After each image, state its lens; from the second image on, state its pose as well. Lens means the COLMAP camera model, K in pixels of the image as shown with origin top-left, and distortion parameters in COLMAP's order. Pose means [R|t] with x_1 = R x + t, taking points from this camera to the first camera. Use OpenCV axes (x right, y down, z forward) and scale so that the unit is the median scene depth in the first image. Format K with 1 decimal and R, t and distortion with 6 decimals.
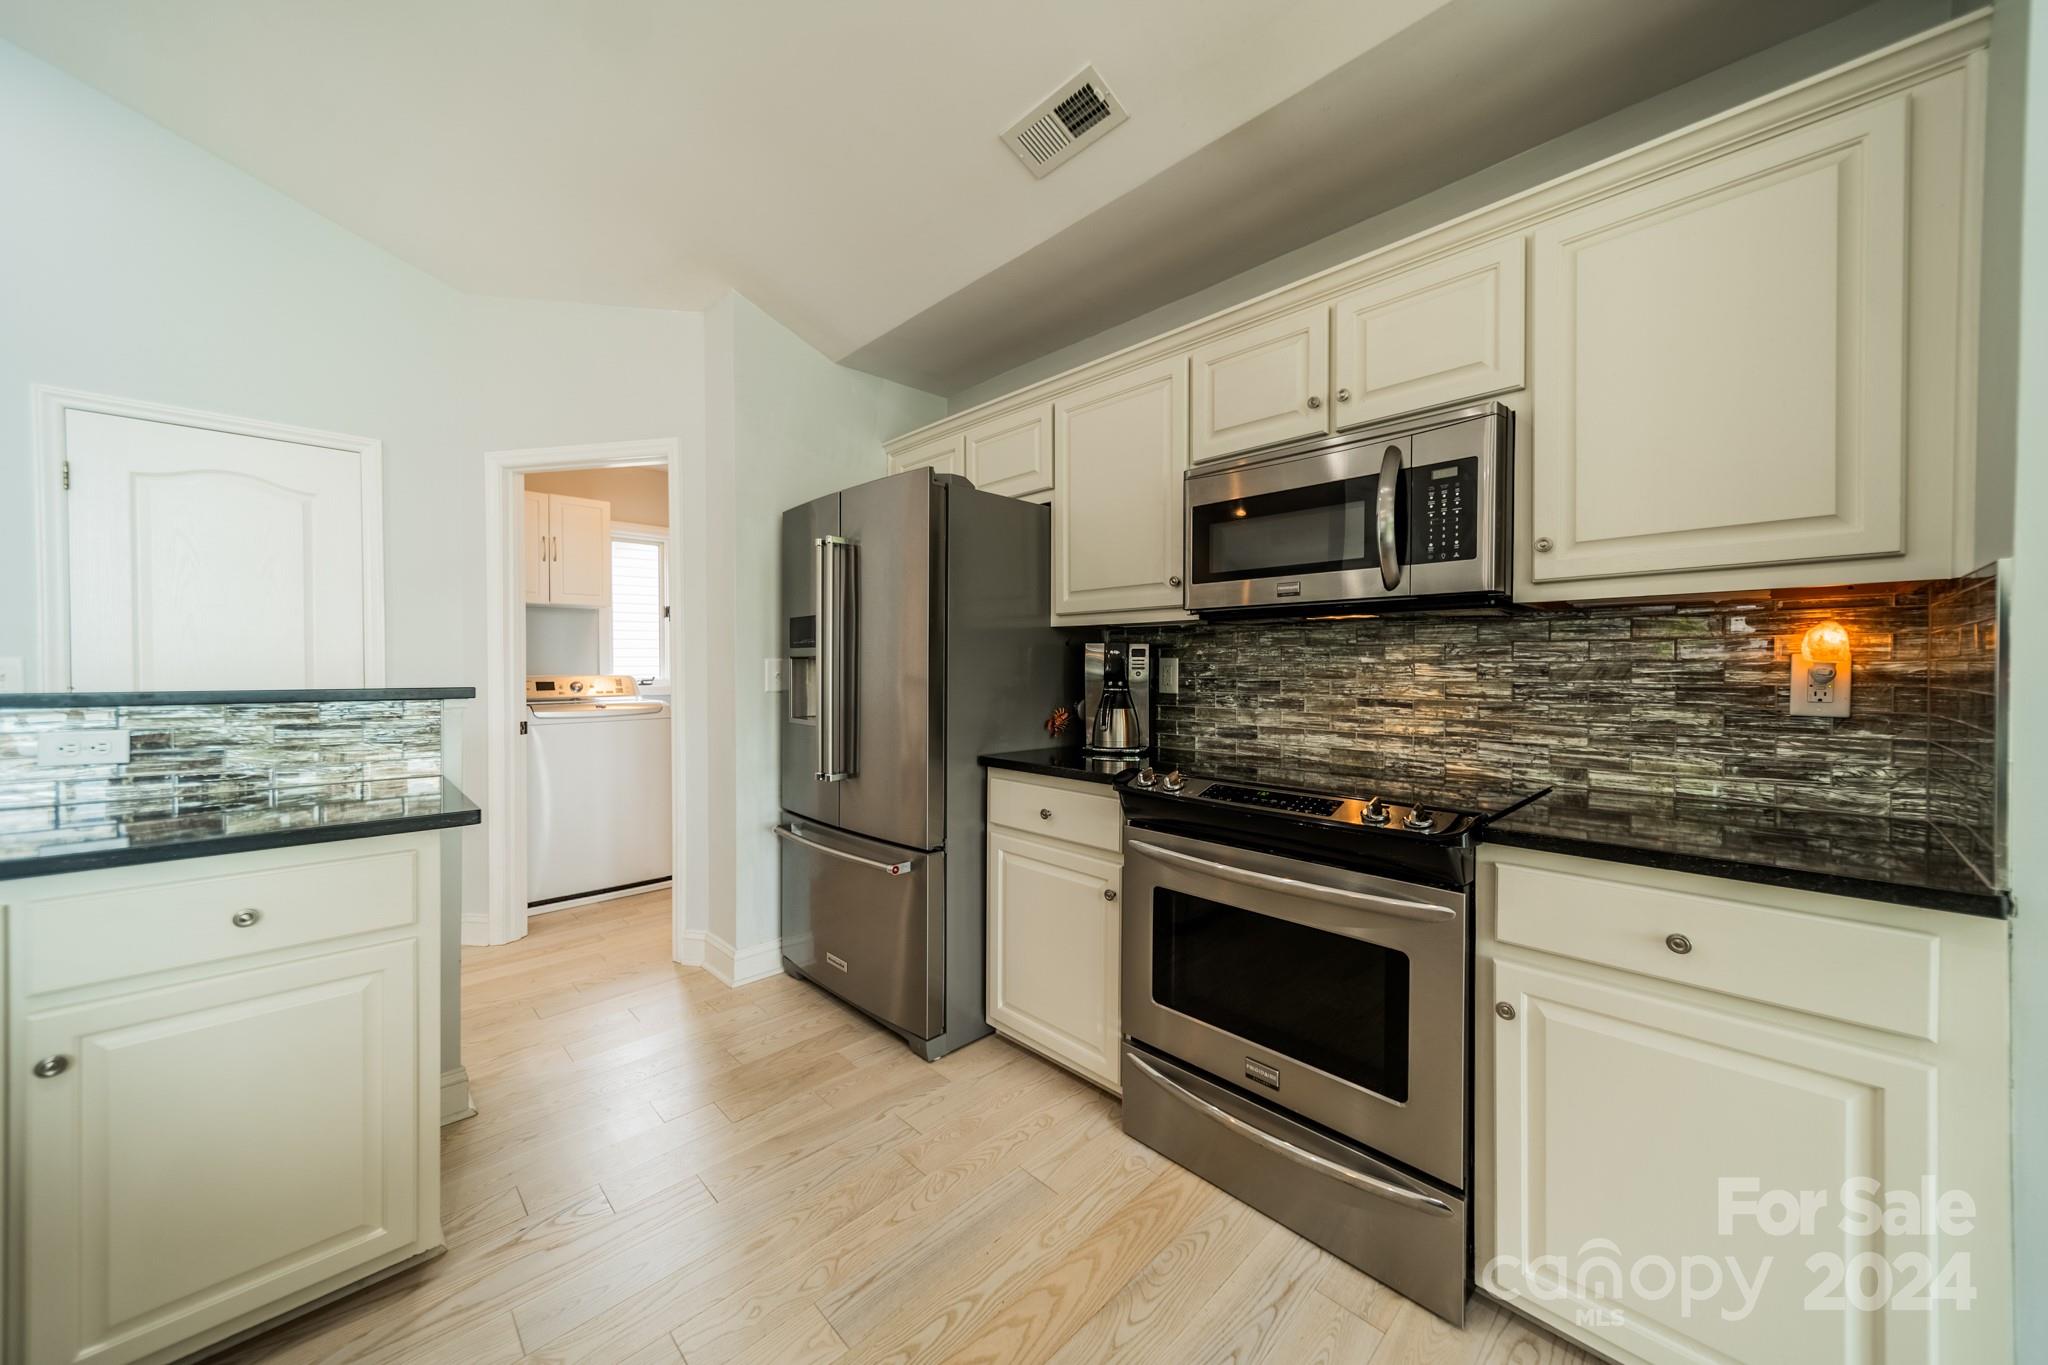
lens RADIAL K [[731.3, 0, 1023.1], [0, 731.3, 674.7], [0, 0, 1]] dist [0.010959, -0.000277]
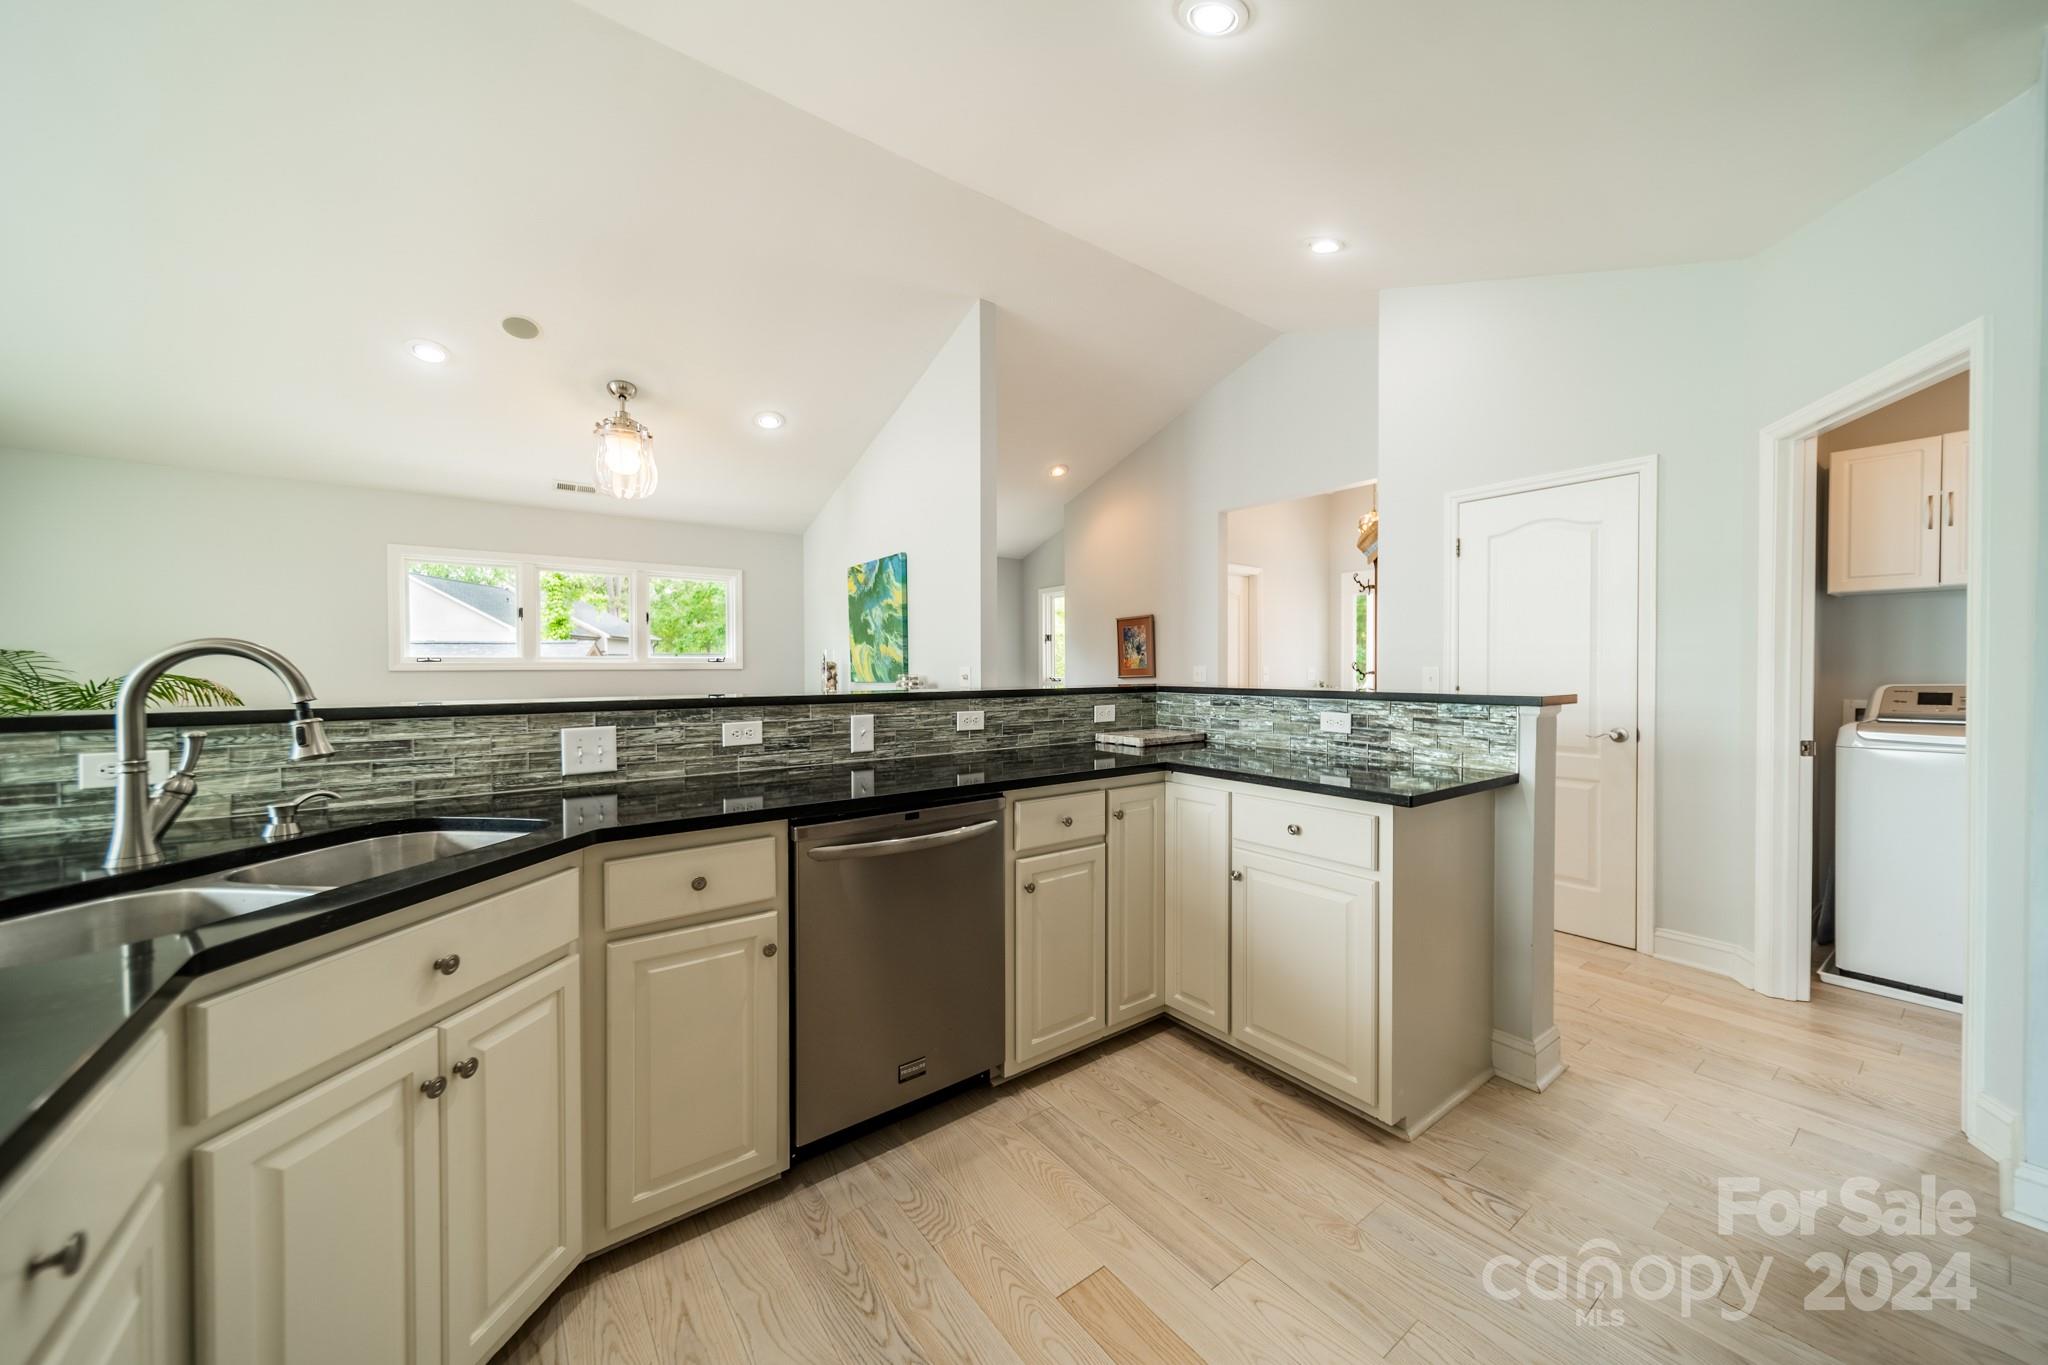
lens RADIAL K [[731.3, 0, 1023.1], [0, 731.3, 674.7], [0, 0, 1]] dist [0.010959, -0.000277]
pose [[-0.124744, 0.010406, -0.992134, 0.371886], [-0.006075, 0.999918, 0.011252, -0.019841], [0.992170, 0.007431, -0.124671, 0.340783]]
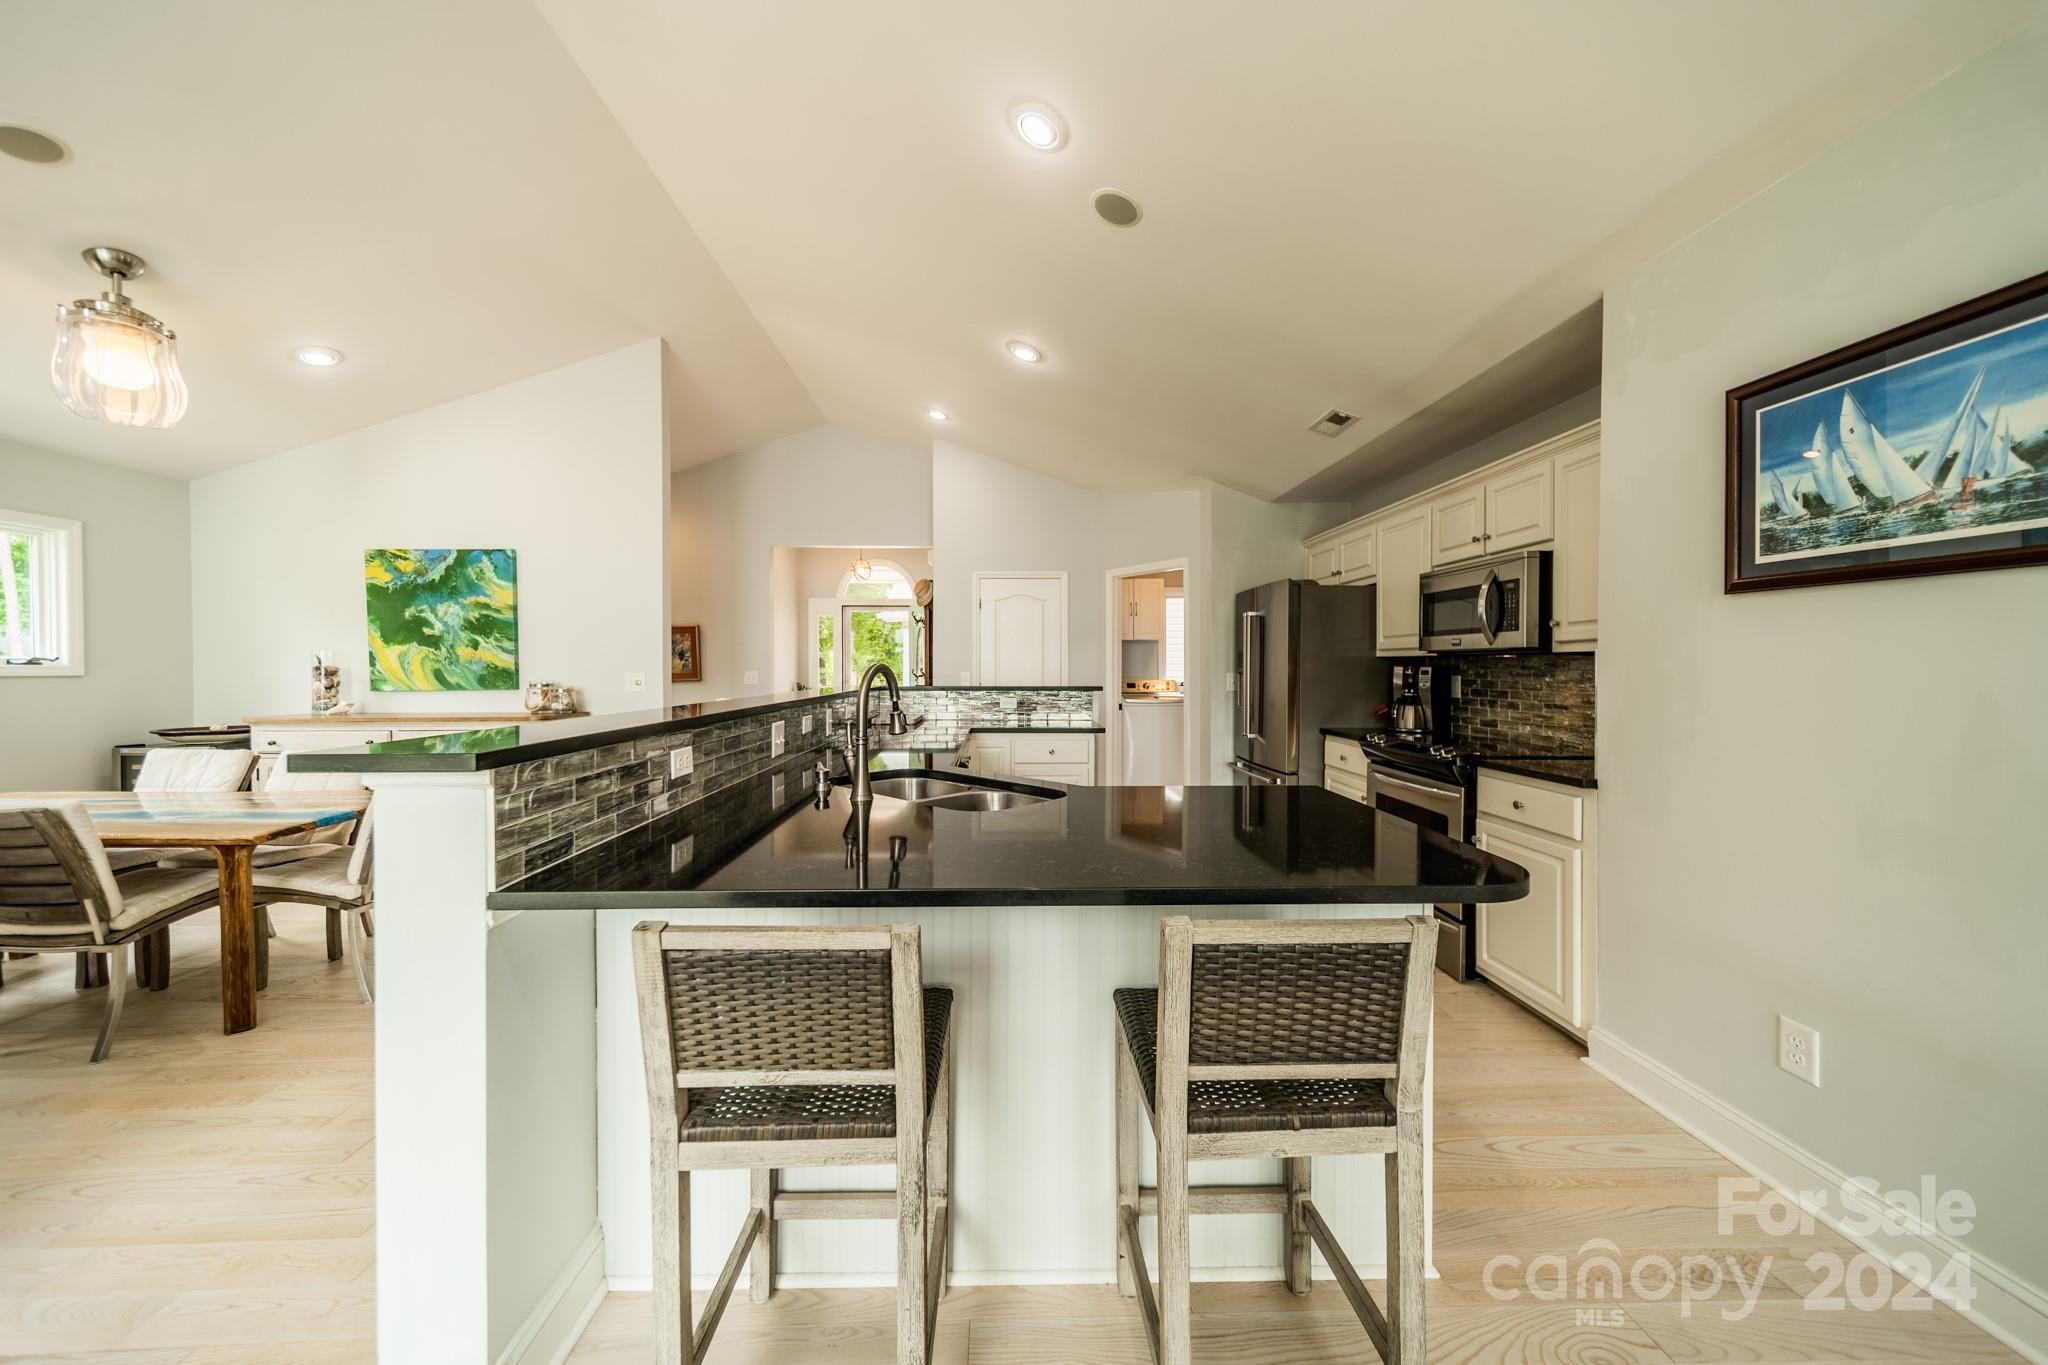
lens RADIAL K [[731.3, 0, 1023.1], [0, 731.3, 674.7], [0, 0, 1]] dist [0.010959, -0.000277]
pose [[0.739456, 0.006913, -0.673170, 0.678401], [-0.006405, 0.999974, 0.003234, -0.027681], [0.673175, 0.001920, 0.739481, -0.949120]]
